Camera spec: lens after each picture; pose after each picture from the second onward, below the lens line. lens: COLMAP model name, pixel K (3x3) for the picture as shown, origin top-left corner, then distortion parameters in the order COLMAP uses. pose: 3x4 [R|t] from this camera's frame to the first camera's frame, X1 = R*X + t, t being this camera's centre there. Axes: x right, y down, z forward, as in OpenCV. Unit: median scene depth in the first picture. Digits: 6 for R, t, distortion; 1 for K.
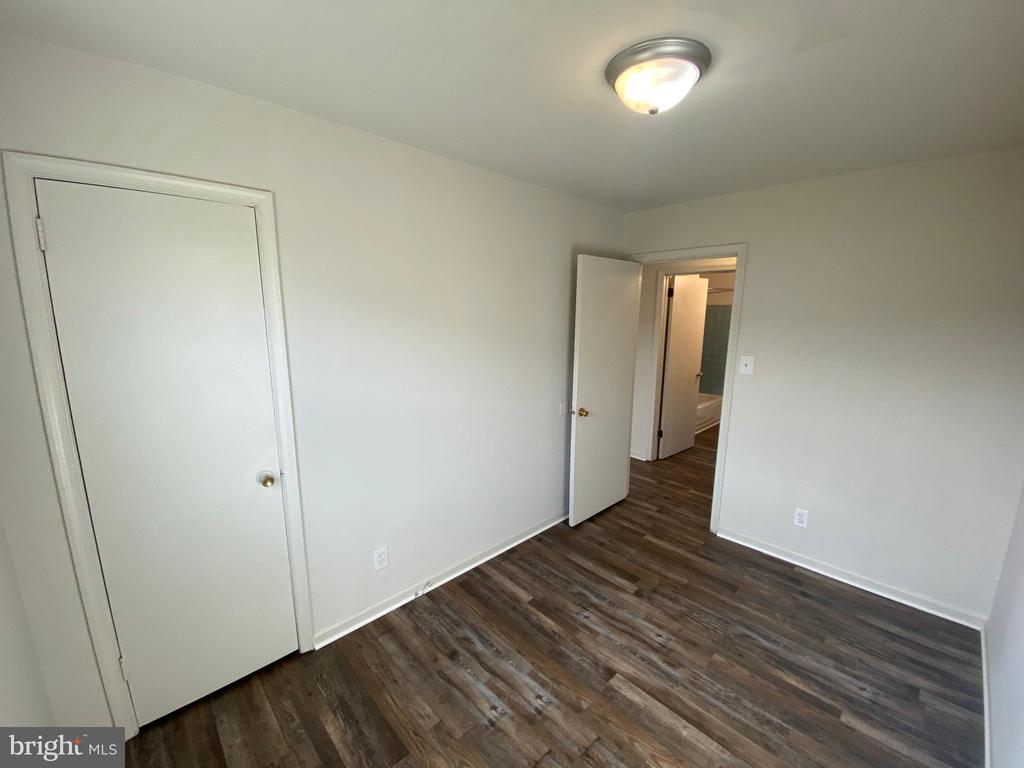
lens RADIAL K [[420.6, 0, 513.0], [0, 420.6, 383.0], [0, 0, 1]] dist [0.031425, -0.023508]
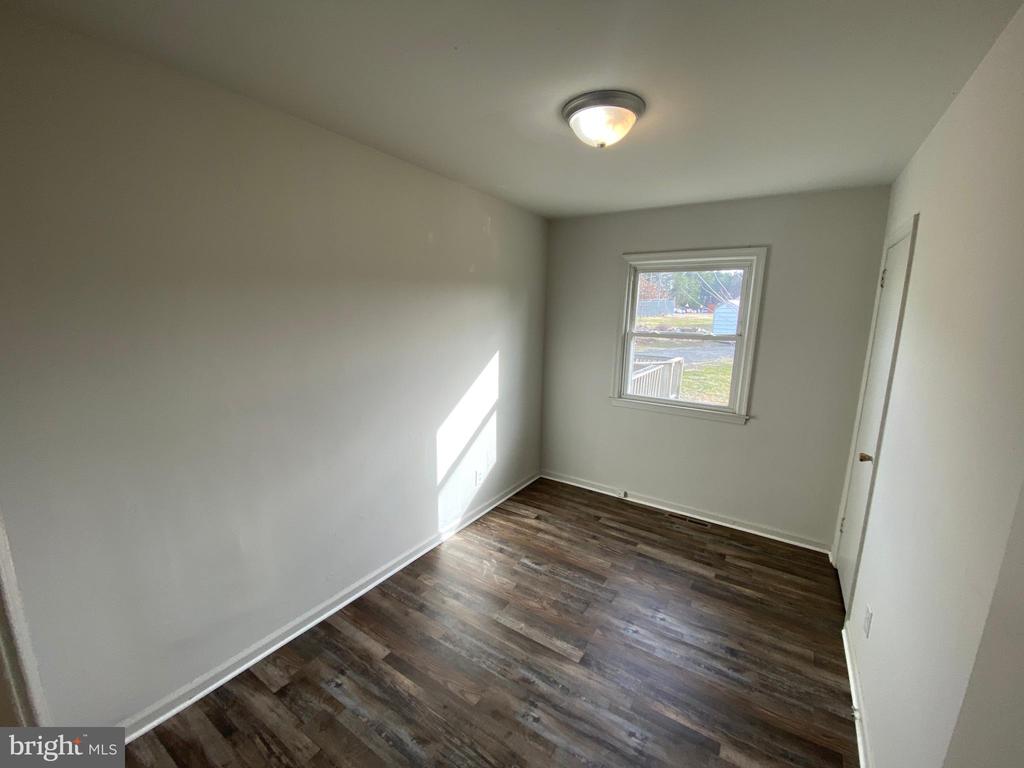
lens RADIAL K [[420.6, 0, 513.0], [0, 420.6, 383.0], [0, 0, 1]] dist [0.031425, -0.023508]
pose [[-0.972447, 0.003482, -0.233098, 0.587742], [-0.074803, 0.942356, 0.326143, -0.252429], [0.220798, 0.334593, -0.916131, 1.556240]]
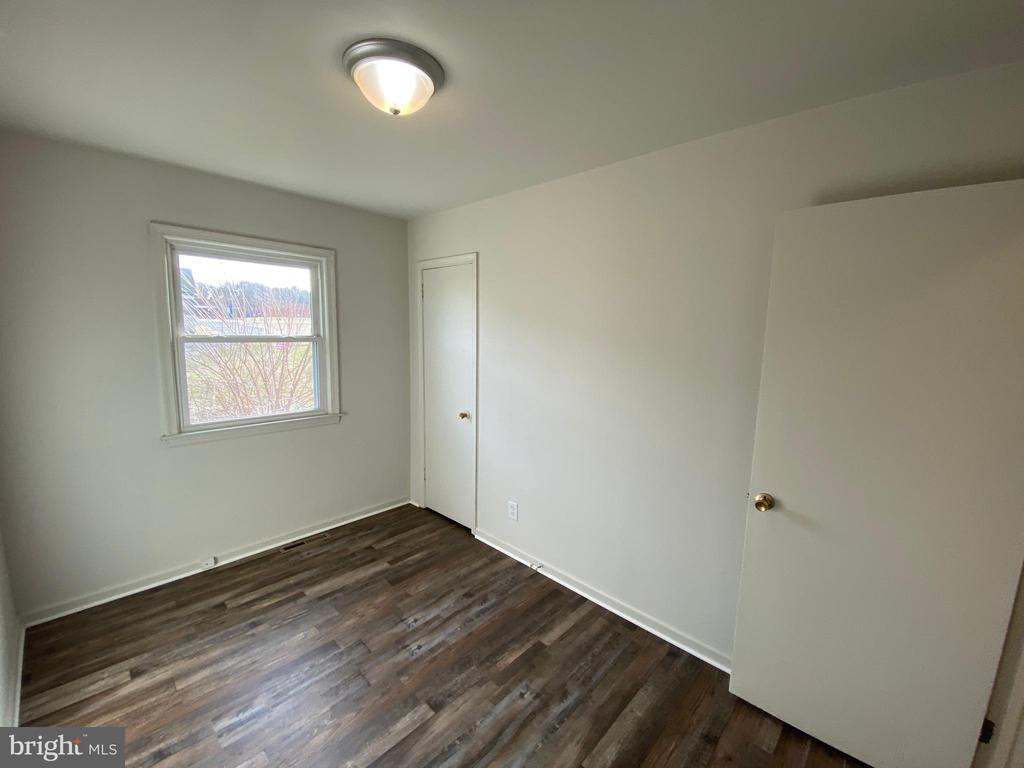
lens RADIAL K [[420.6, 0, 513.0], [0, 420.6, 383.0], [0, 0, 1]] dist [0.031425, -0.023508]
pose [[0.051805, 0.117751, -0.991691, 0.978877], [-0.189766, 0.976092, 0.105986, -0.108721], [0.980462, 0.182699, 0.072912, 0.899851]]
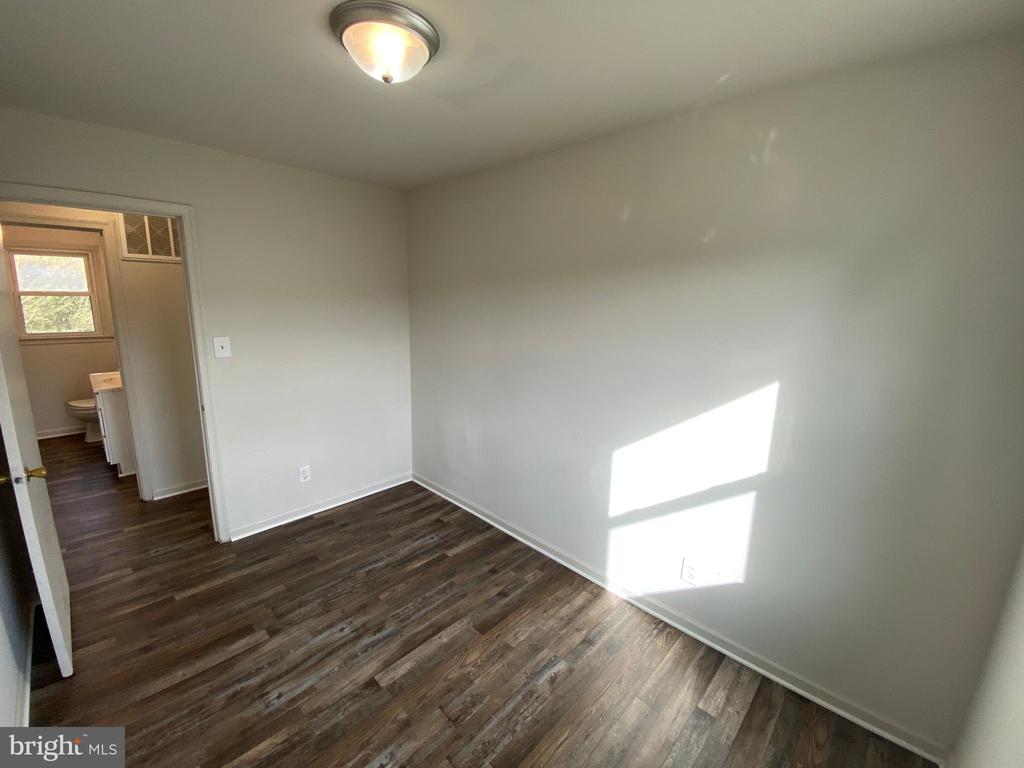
lens RADIAL K [[420.6, 0, 513.0], [0, 420.6, 383.0], [0, 0, 1]] dist [0.031425, -0.023508]
pose [[-0.039533, -0.204478, 0.978072, -0.514847], [0.144553, 0.967371, 0.208084, -0.092018], [-0.988707, 0.149609, -0.008685, 0.563061]]
